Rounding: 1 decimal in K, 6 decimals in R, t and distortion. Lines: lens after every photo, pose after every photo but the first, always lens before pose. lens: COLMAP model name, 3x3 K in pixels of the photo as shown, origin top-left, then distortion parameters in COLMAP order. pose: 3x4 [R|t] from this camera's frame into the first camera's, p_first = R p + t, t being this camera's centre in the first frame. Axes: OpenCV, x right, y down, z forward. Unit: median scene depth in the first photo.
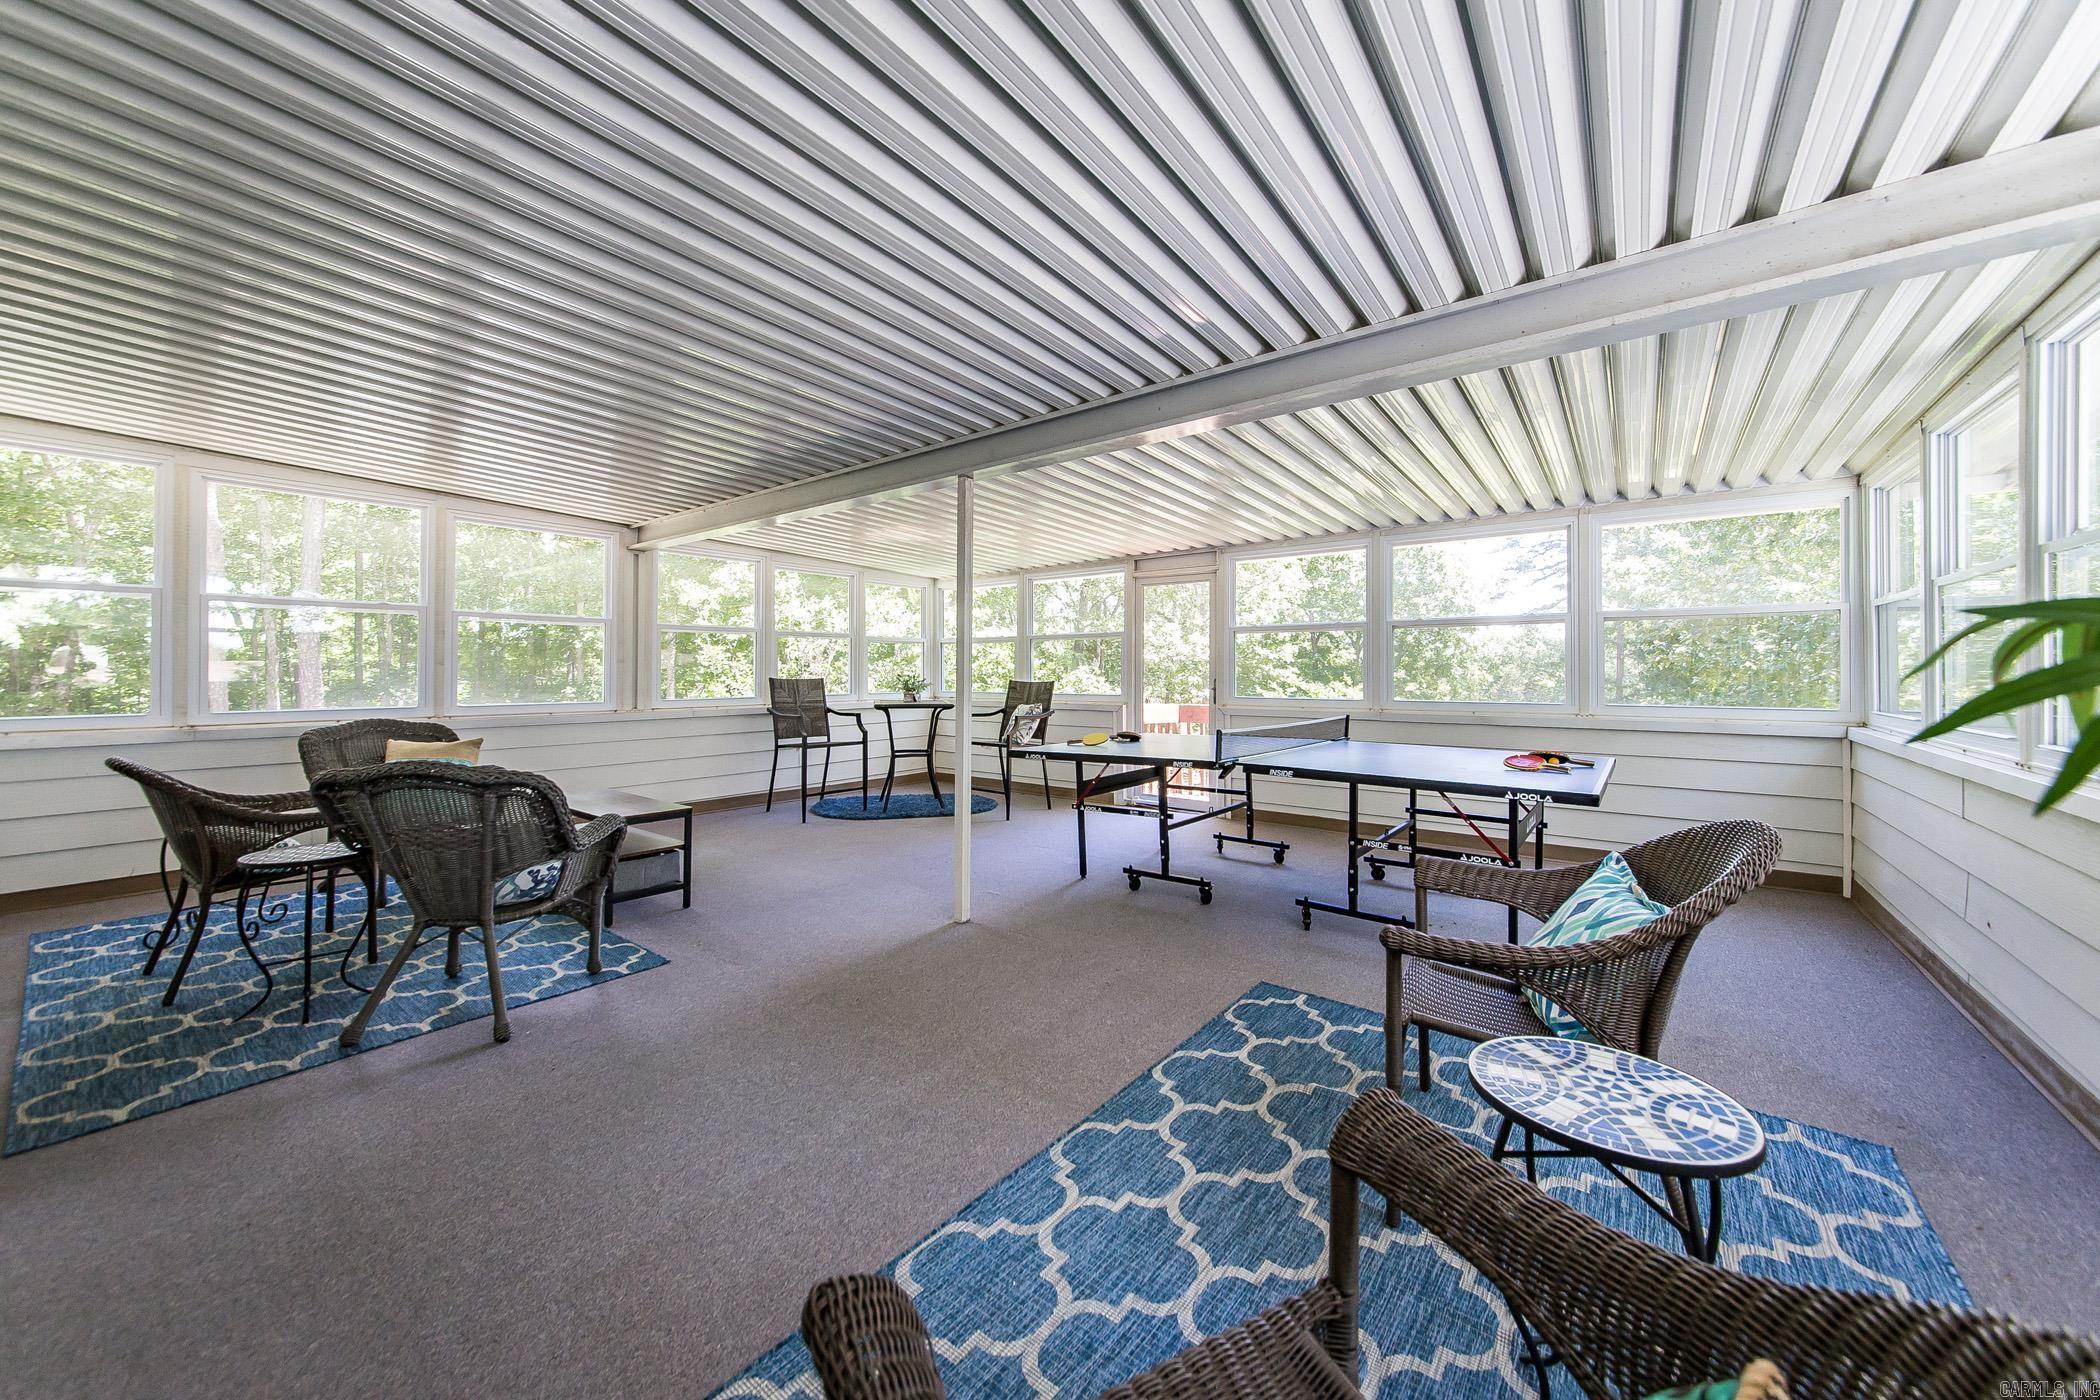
lens RADIAL K [[758.1, 0, 1046.5], [0, 758.1, 678.1], [0, 0, 1]] dist [-0.007522, 0.000210]
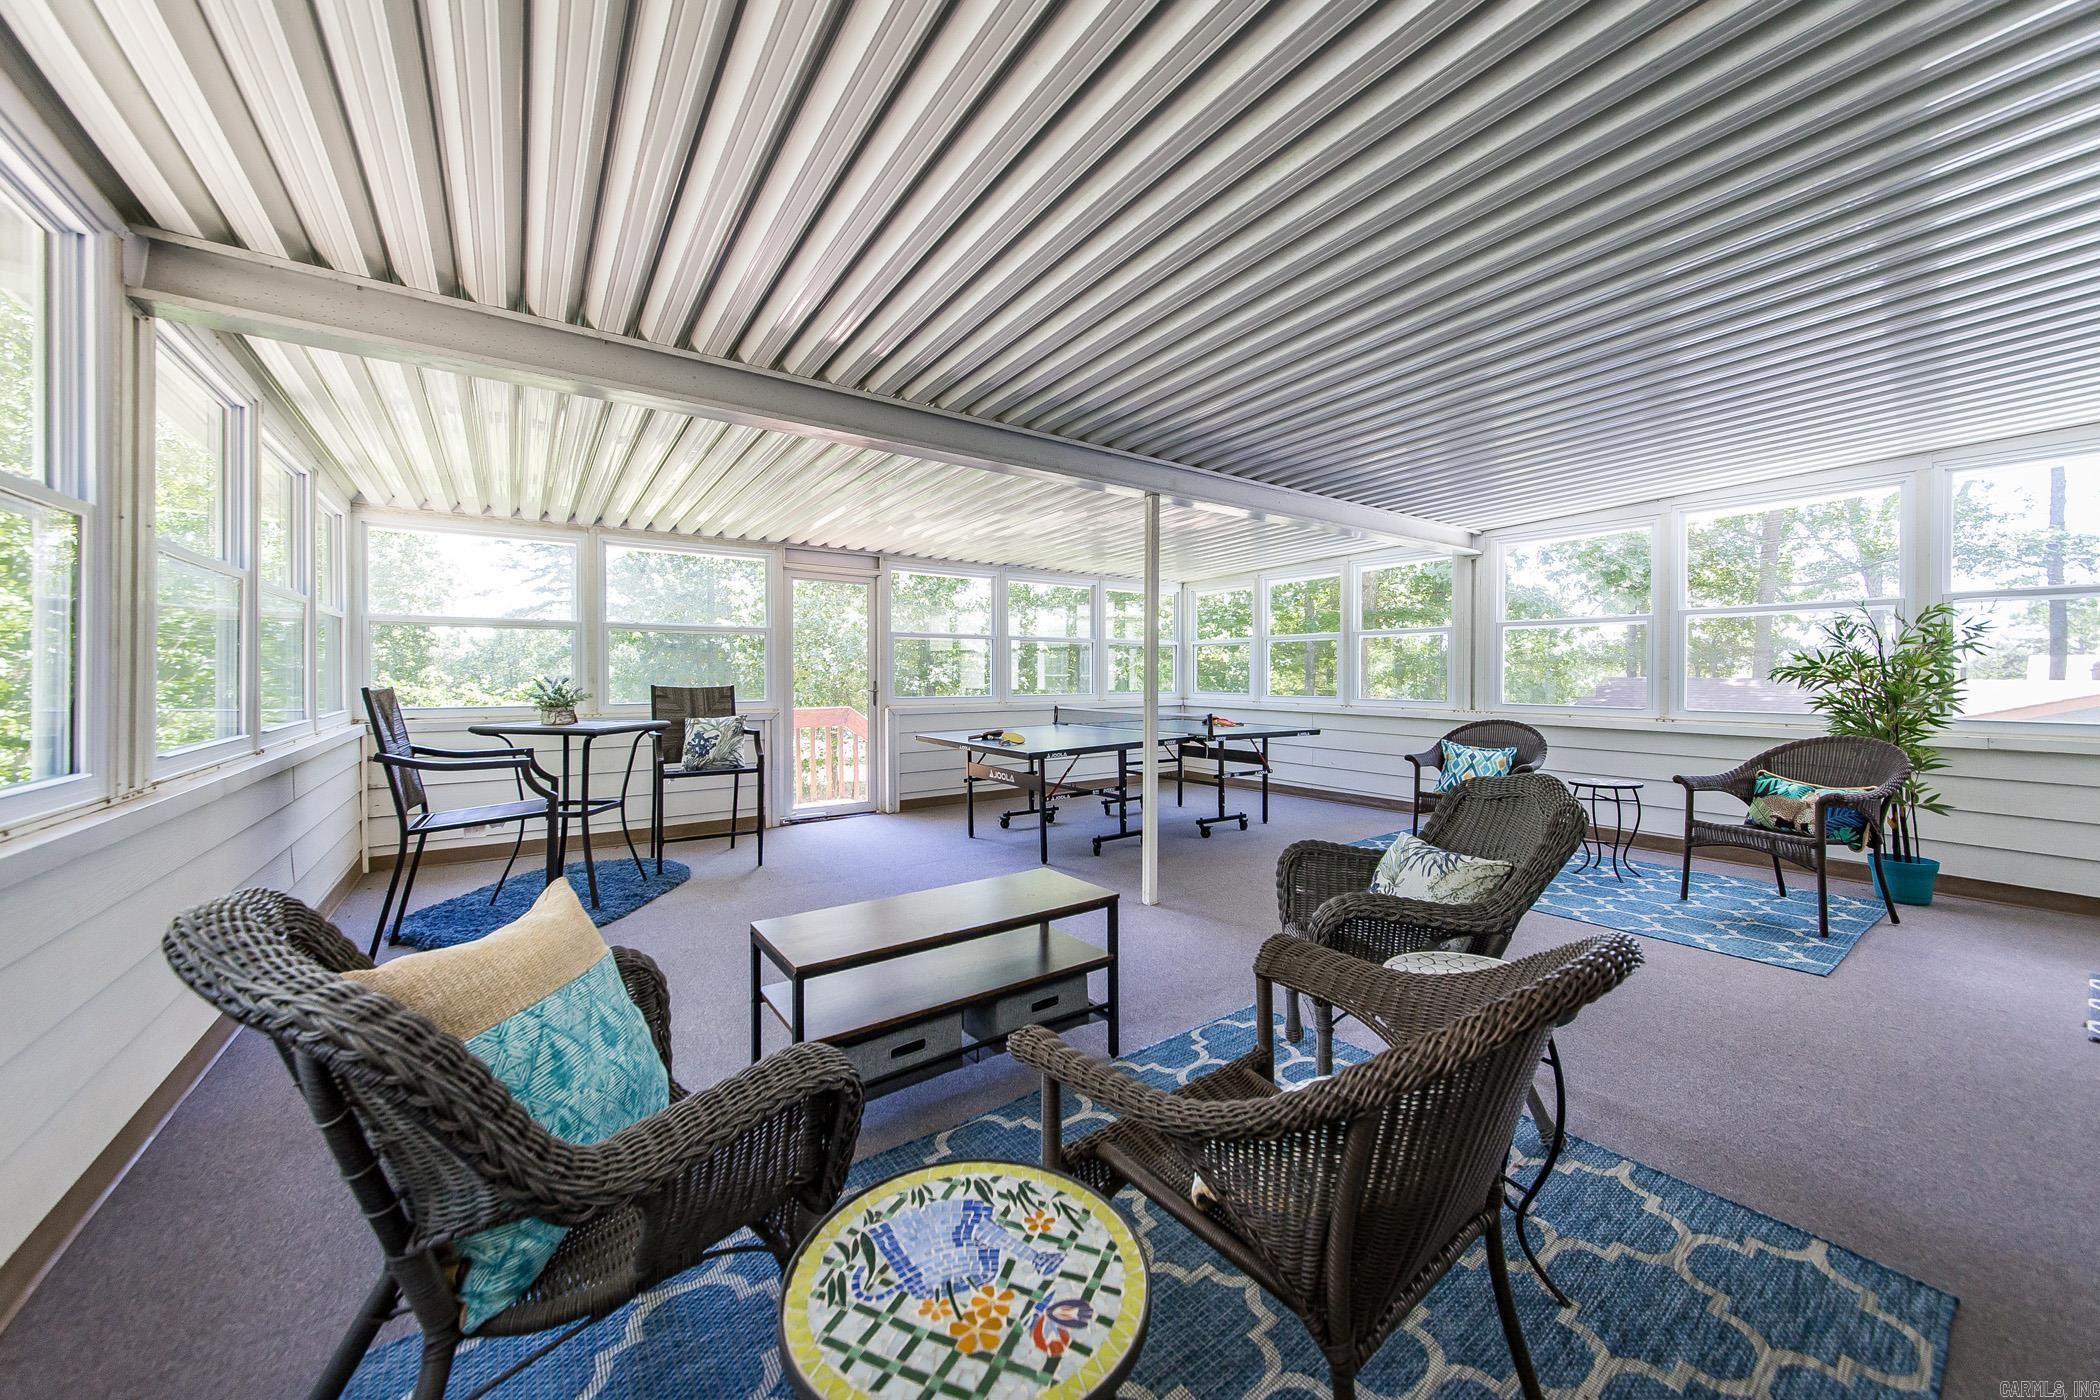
lens RADIAL K [[774.0, 0, 1025.5], [0, 774.0, 697.0], [0, 0, 1]] dist [-0.002063, -0.000099]
pose [[0.260883, -0.021403, 0.965133, -1.151000], [-0.001195, 0.999746, 0.022494, -0.003385], [-0.965370, -0.007021, 0.260791, 0.825714]]
